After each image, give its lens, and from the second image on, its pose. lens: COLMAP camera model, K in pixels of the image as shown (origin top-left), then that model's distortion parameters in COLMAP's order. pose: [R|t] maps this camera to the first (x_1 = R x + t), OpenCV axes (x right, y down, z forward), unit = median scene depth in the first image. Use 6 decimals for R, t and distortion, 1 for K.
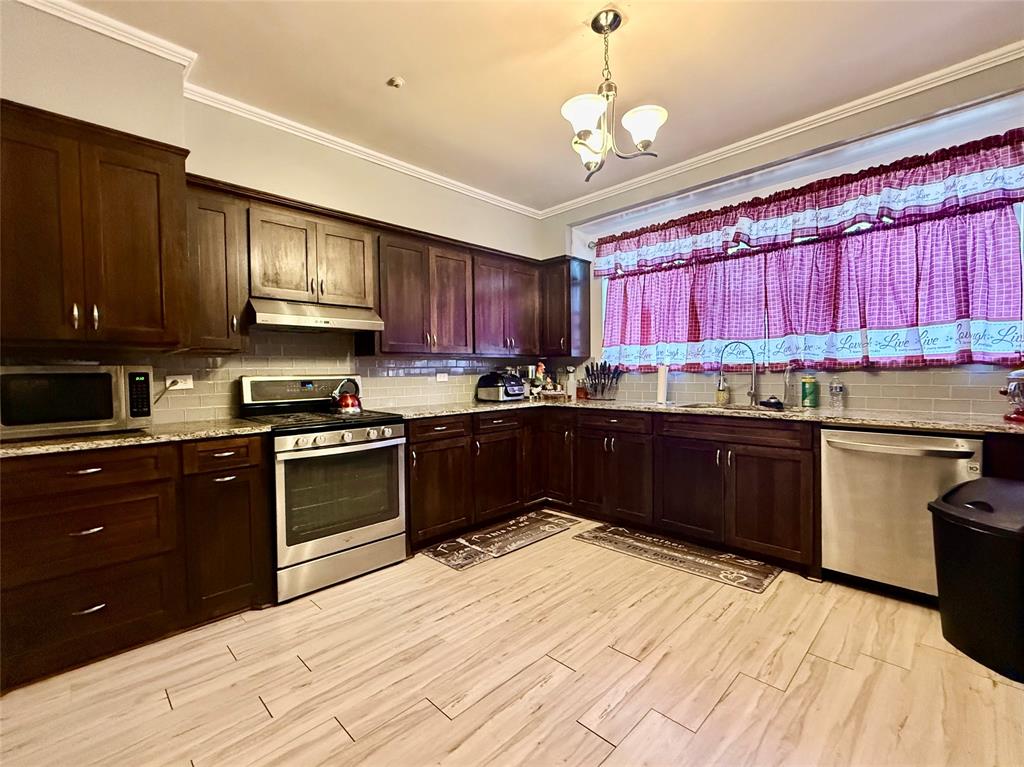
lens RADIAL K [[449.9, 0, 510.9], [0, 449.9, 383.6], [0, 0, 1]] dist [-0.002137, -0.000439]
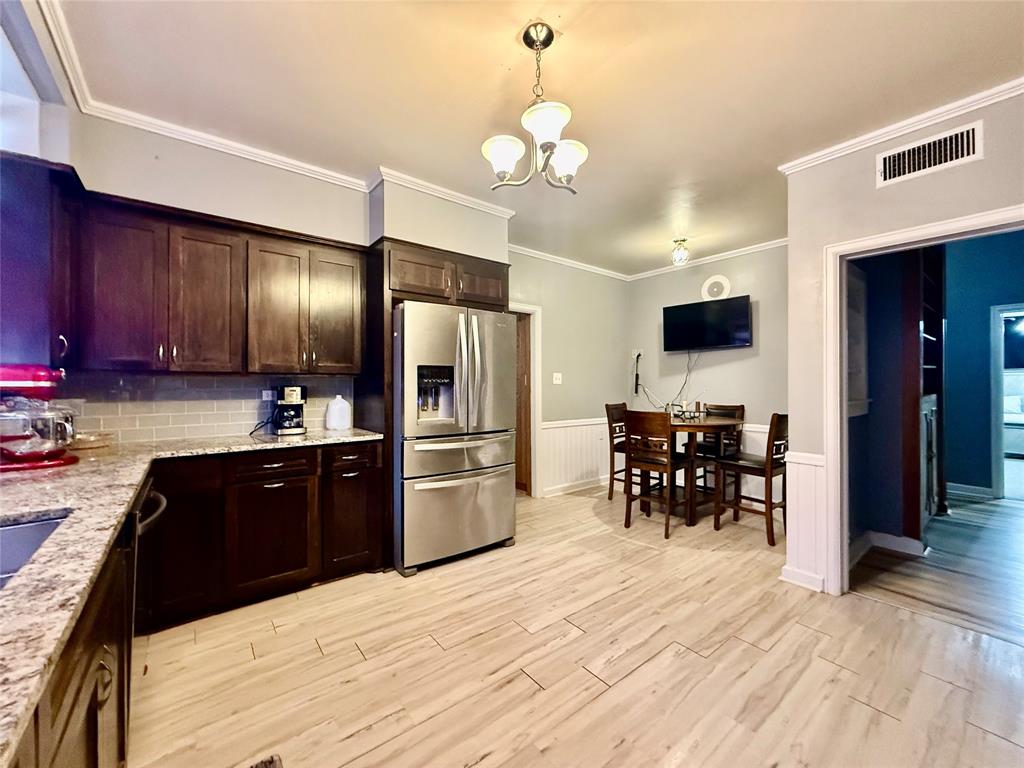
lens RADIAL K [[406.6, 0, 509.6], [0, 406.6, 381.6], [0, 0, 1]] dist [-0.000822, 0.000248]
pose [[-0.993550, 0.017457, 0.112043, 0.137527], [0.020050, 0.999556, 0.022055, -0.067663], [-0.111608, 0.024159, -0.993459, 1.392308]]
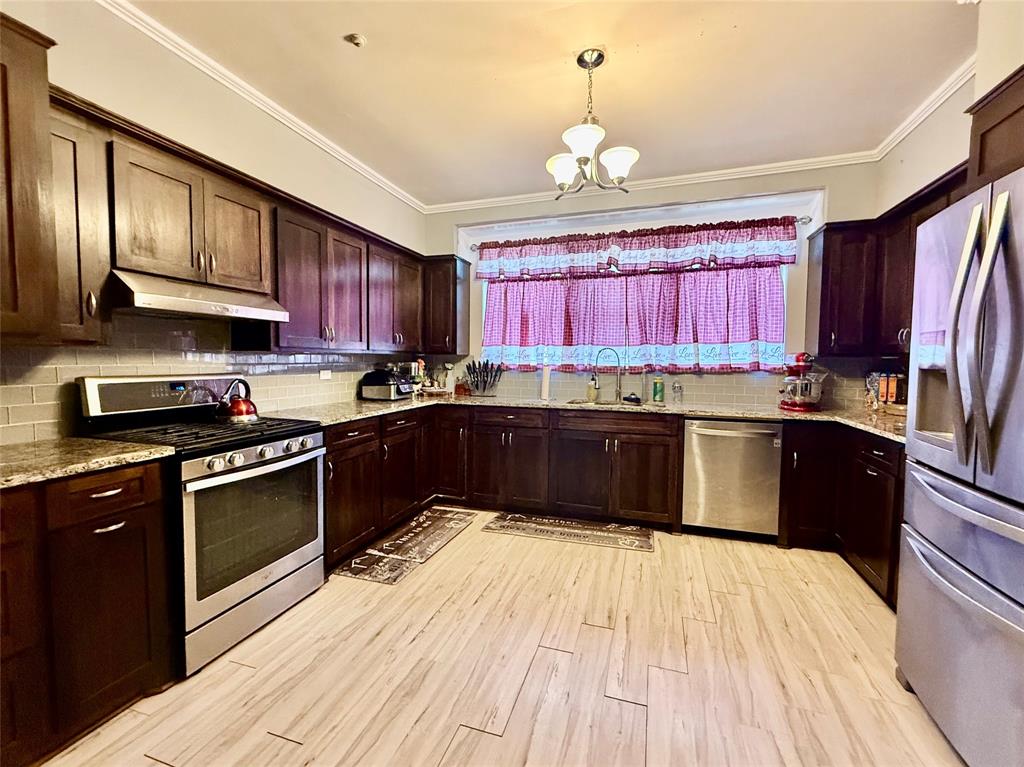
lens RADIAL K [[435.1, 0, 507.3], [0, 435.1, 383.1], [0, 0, 1]] dist [-0.004181, -0.000147]
pose [[0.892069, -0.003812, 0.451883, -0.329865], [-0.007671, 0.999693, 0.023576, -0.030580], [-0.451834, -0.024498, 0.891766, 0.097772]]
